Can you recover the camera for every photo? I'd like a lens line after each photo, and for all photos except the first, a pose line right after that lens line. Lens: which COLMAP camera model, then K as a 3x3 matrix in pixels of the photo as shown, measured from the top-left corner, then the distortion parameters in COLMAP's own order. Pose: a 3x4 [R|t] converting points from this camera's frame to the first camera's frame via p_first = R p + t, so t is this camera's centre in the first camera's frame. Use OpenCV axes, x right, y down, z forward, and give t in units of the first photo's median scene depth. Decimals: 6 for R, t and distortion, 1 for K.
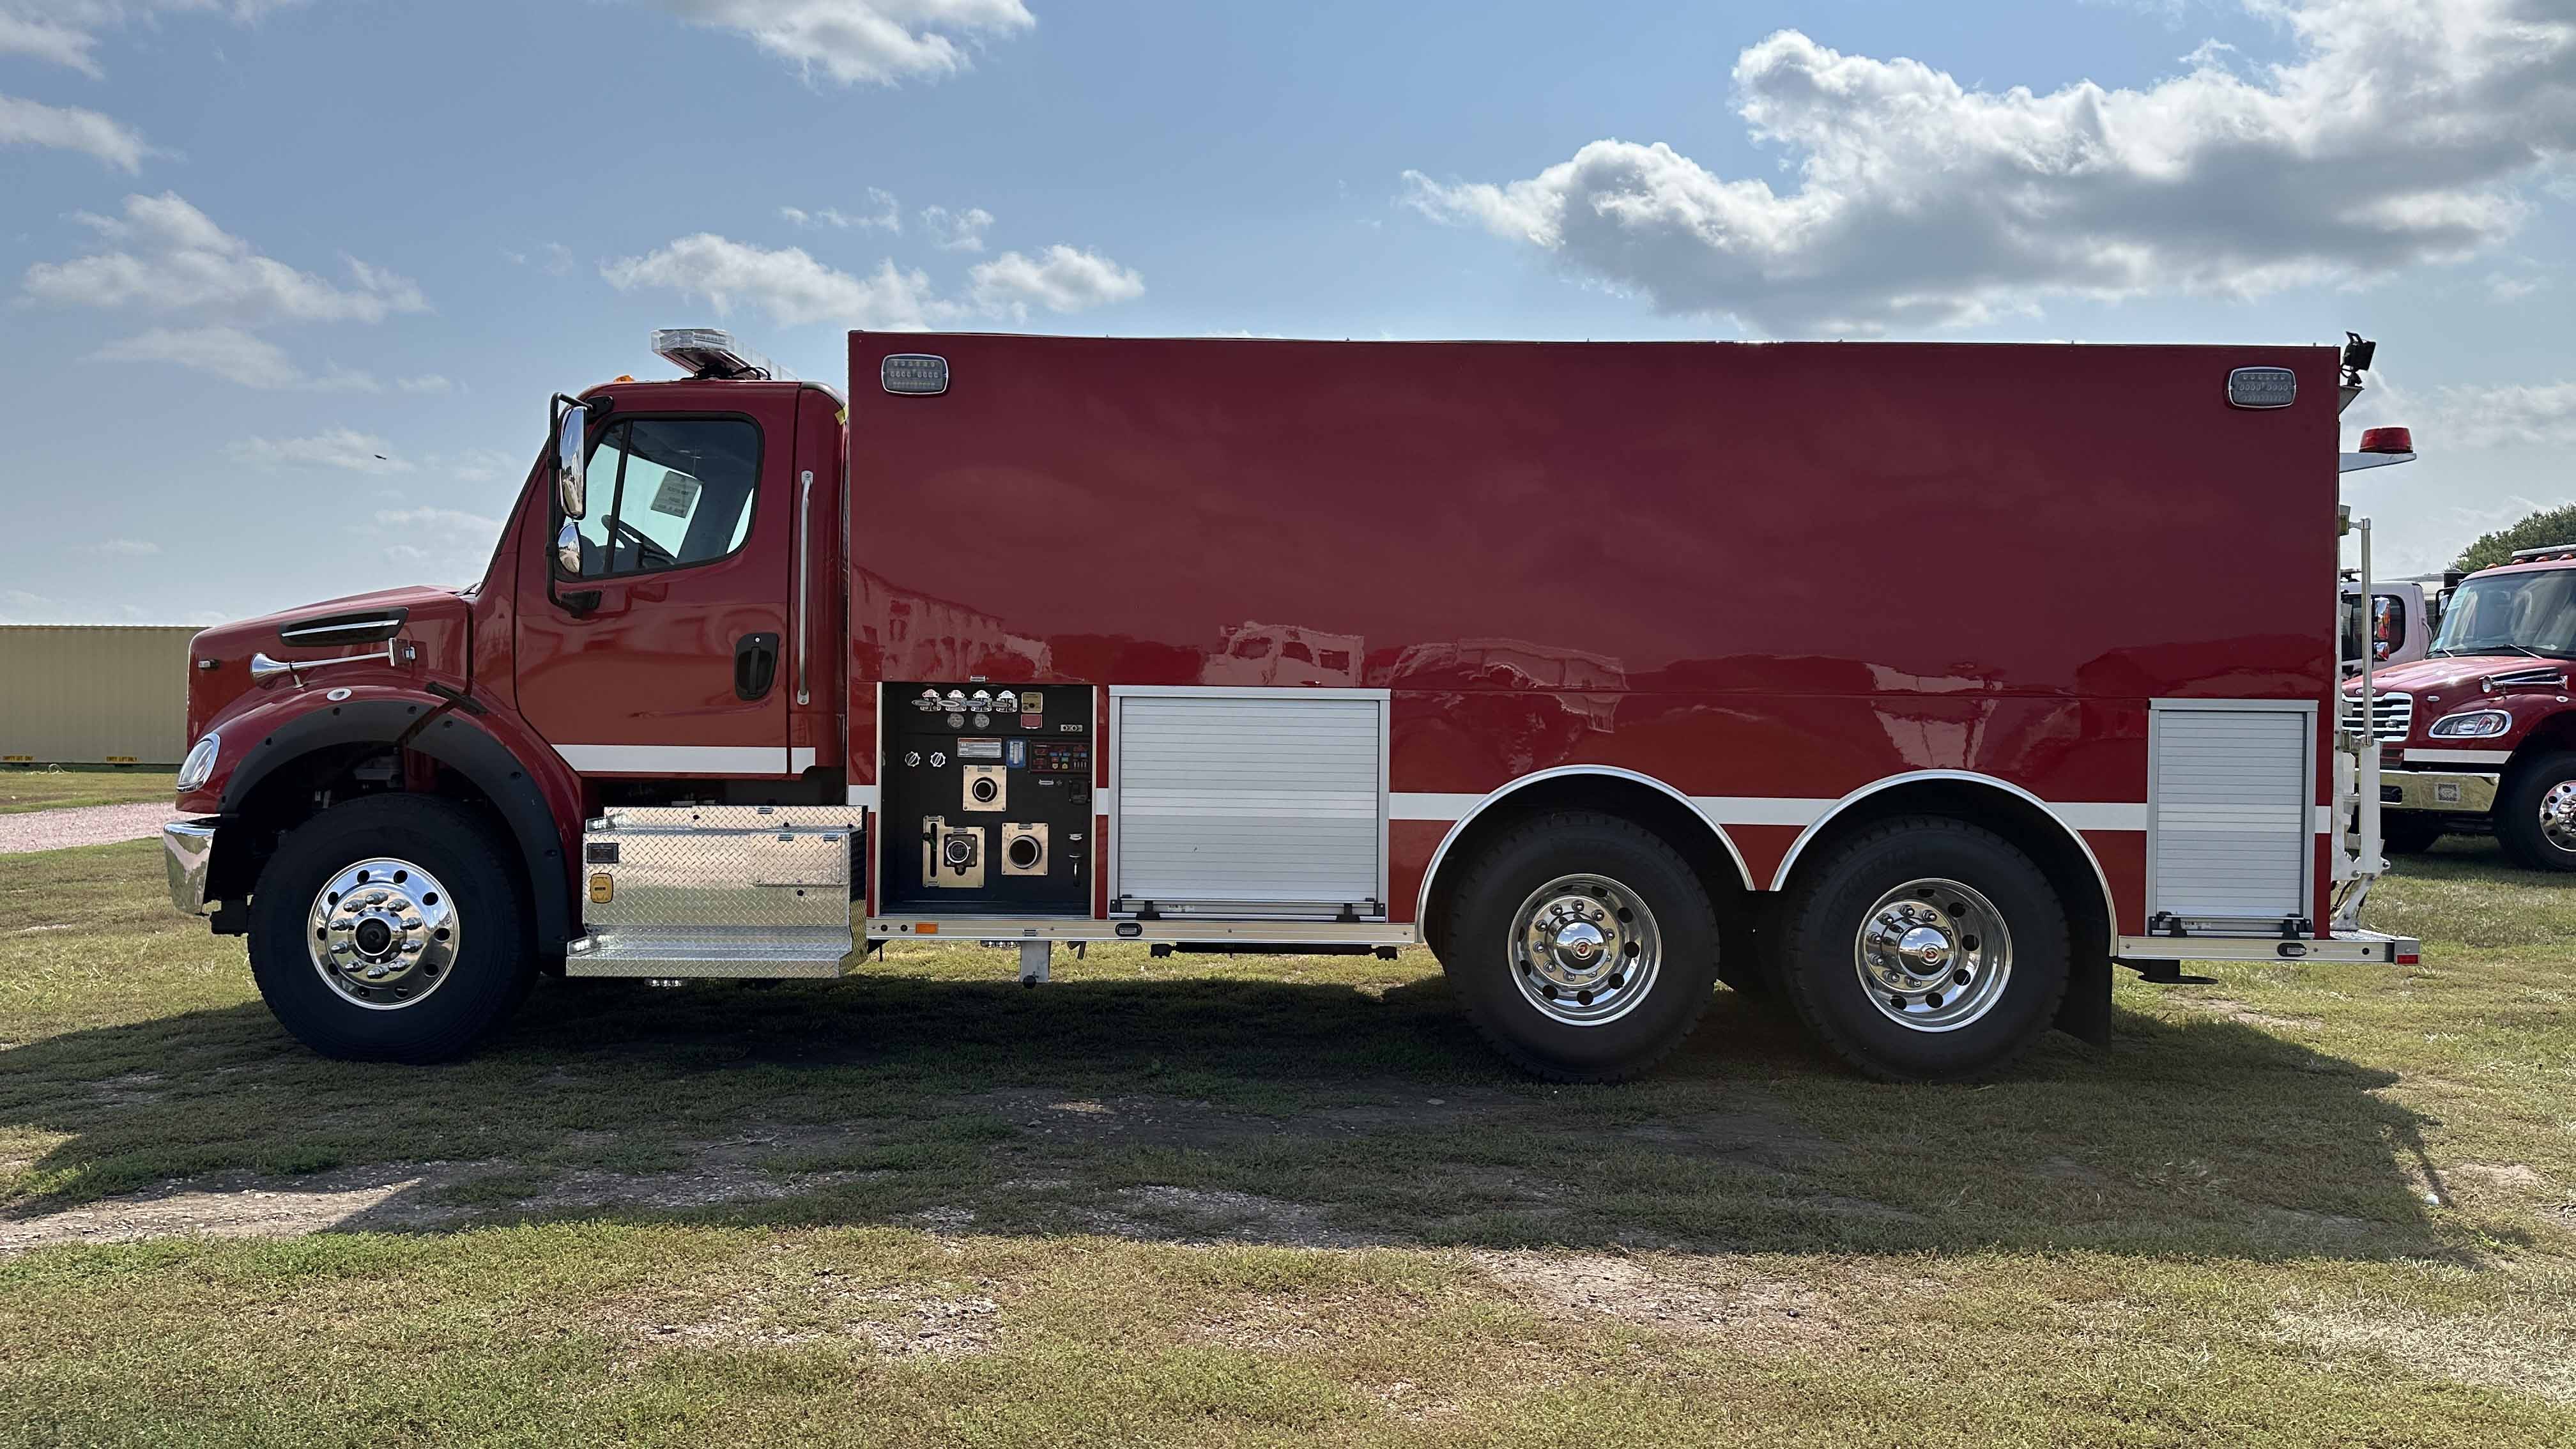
lens RADIAL K [[1840.0, 0, 1288.0], [0, 1840.0, 724.5], [0, 0, 1]] dist [0.081349, -0.110732]
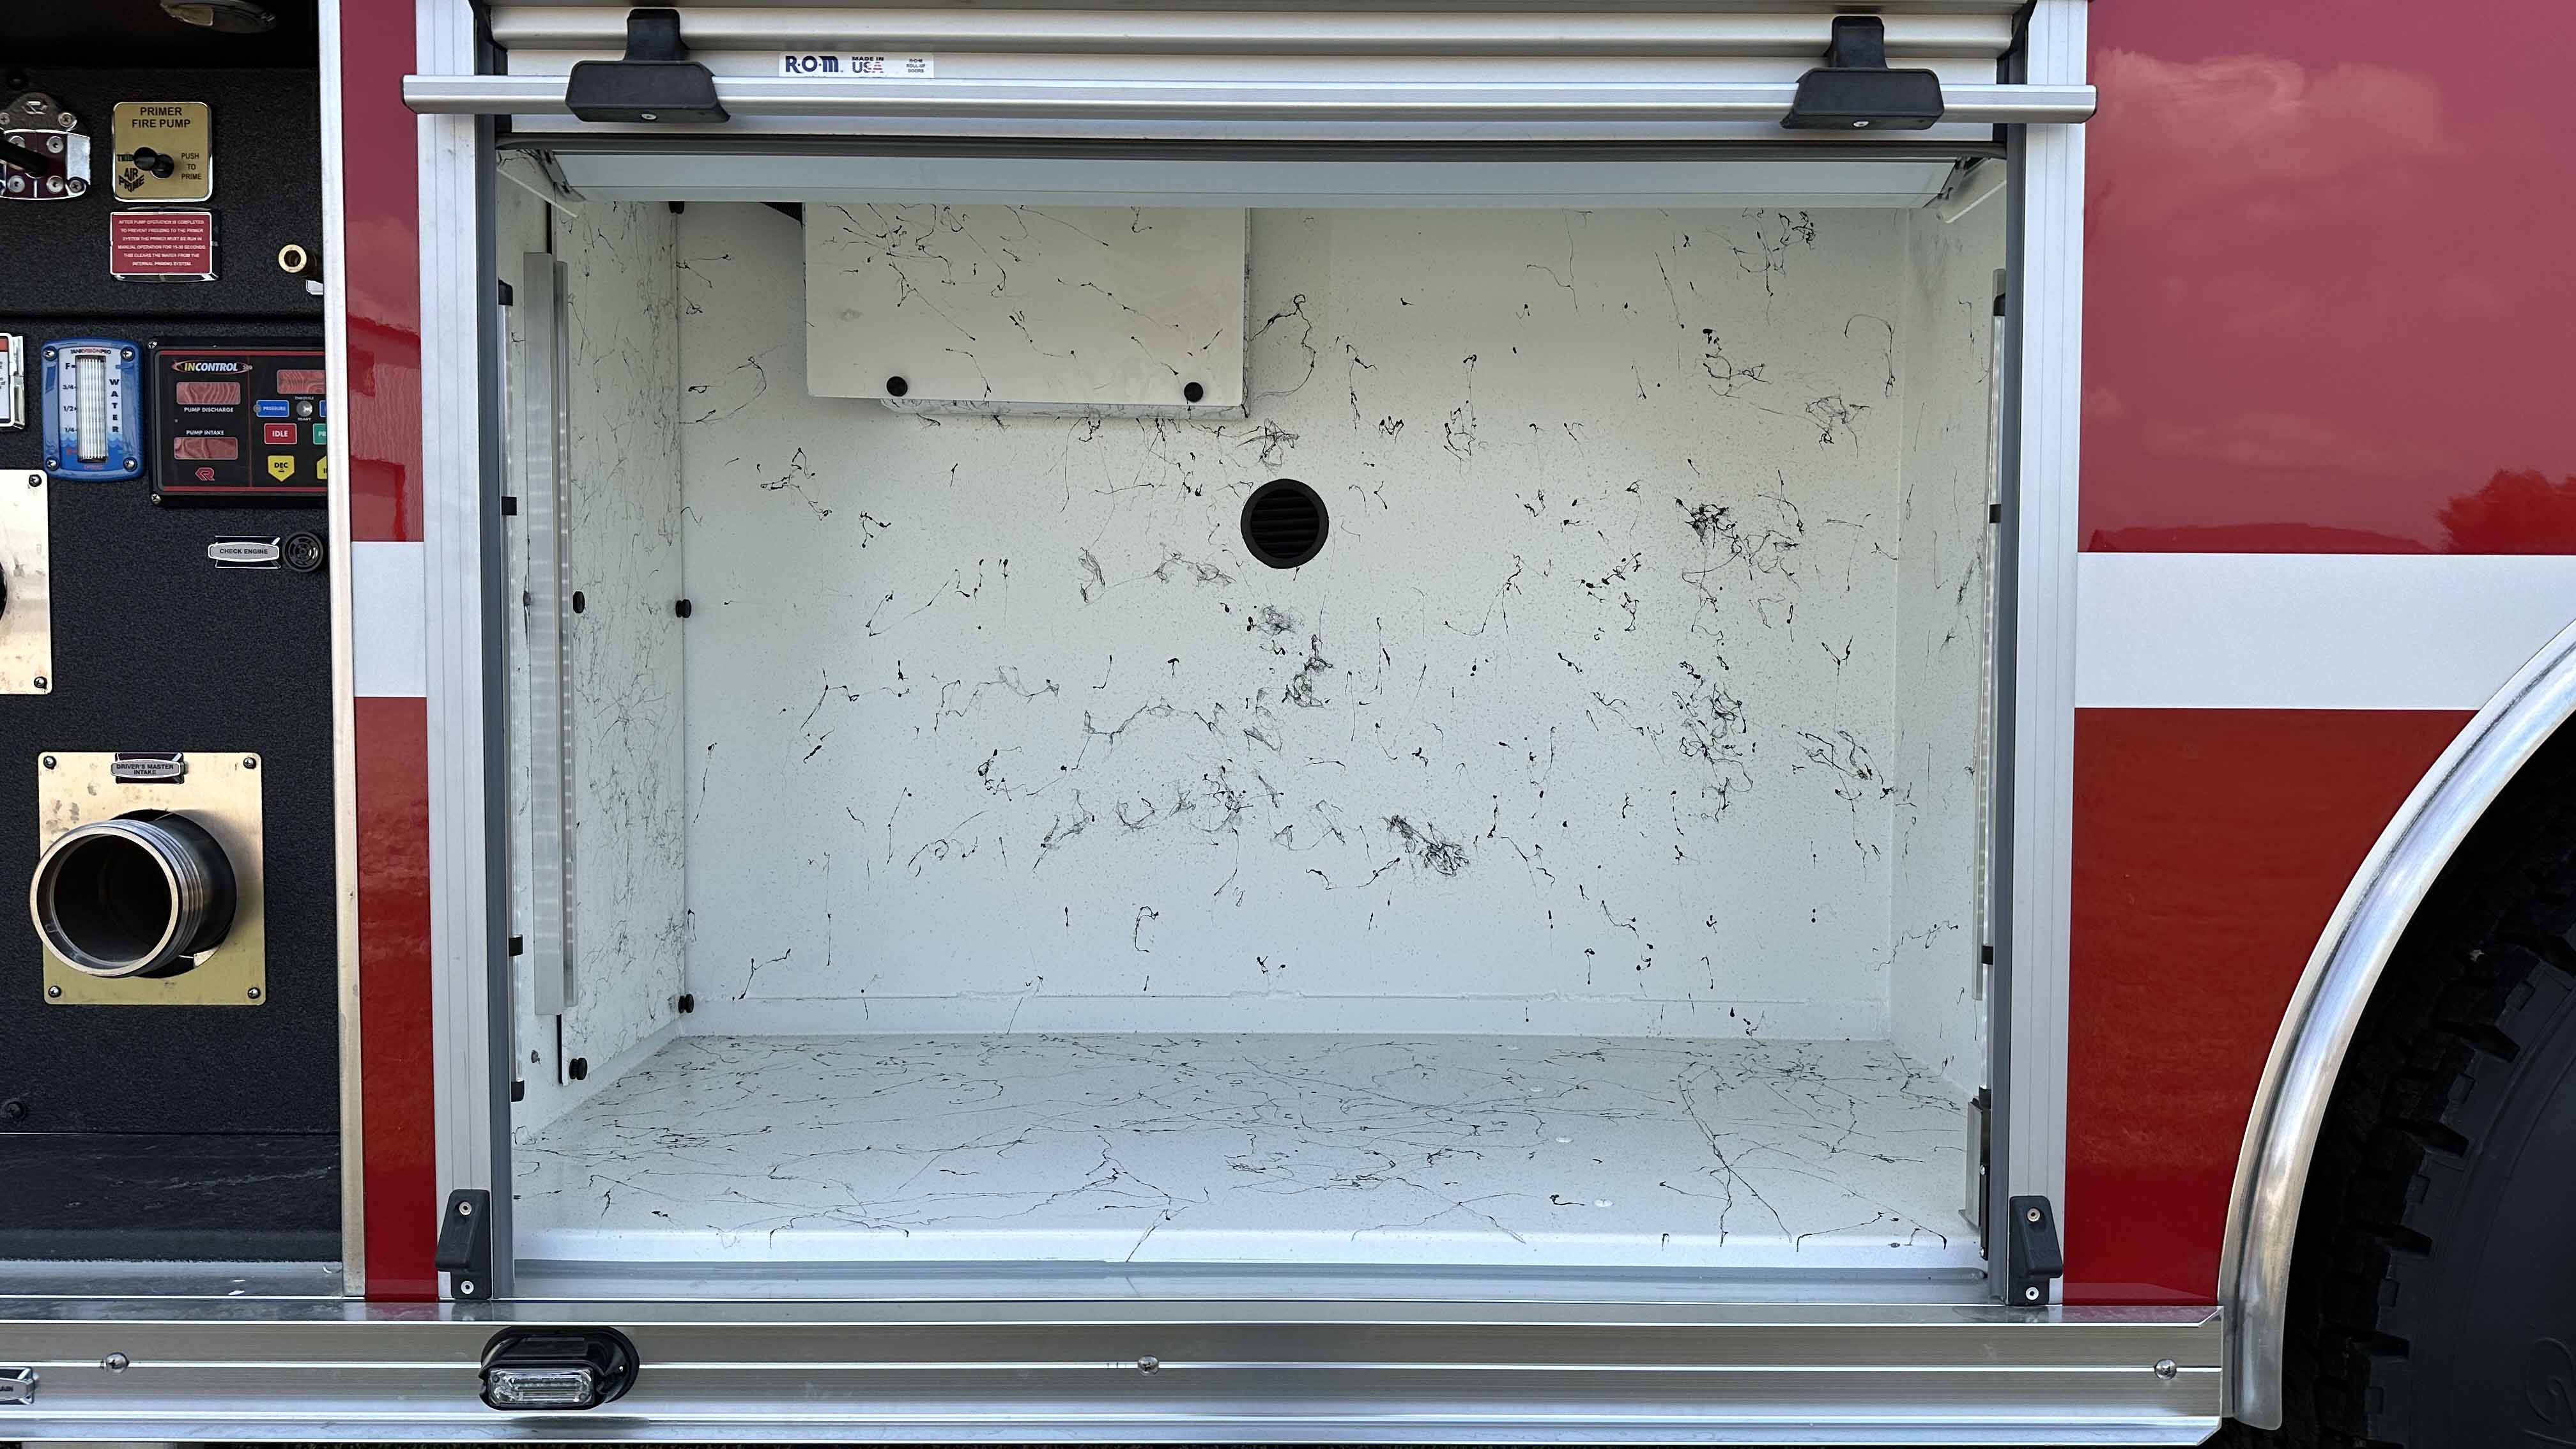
lens RADIAL K [[1891.1, 0, 1288.0], [0, 1891.1, 724.5], [0, 0, 1]] dist [0.132641, -0.207989]
pose [[0.999961, -0.007924, 0.003974, -0.018061], [0.007766, 0.999238, 0.038259, 0.044064], [-0.004274, -0.038227, 0.999260, 0.797387]]
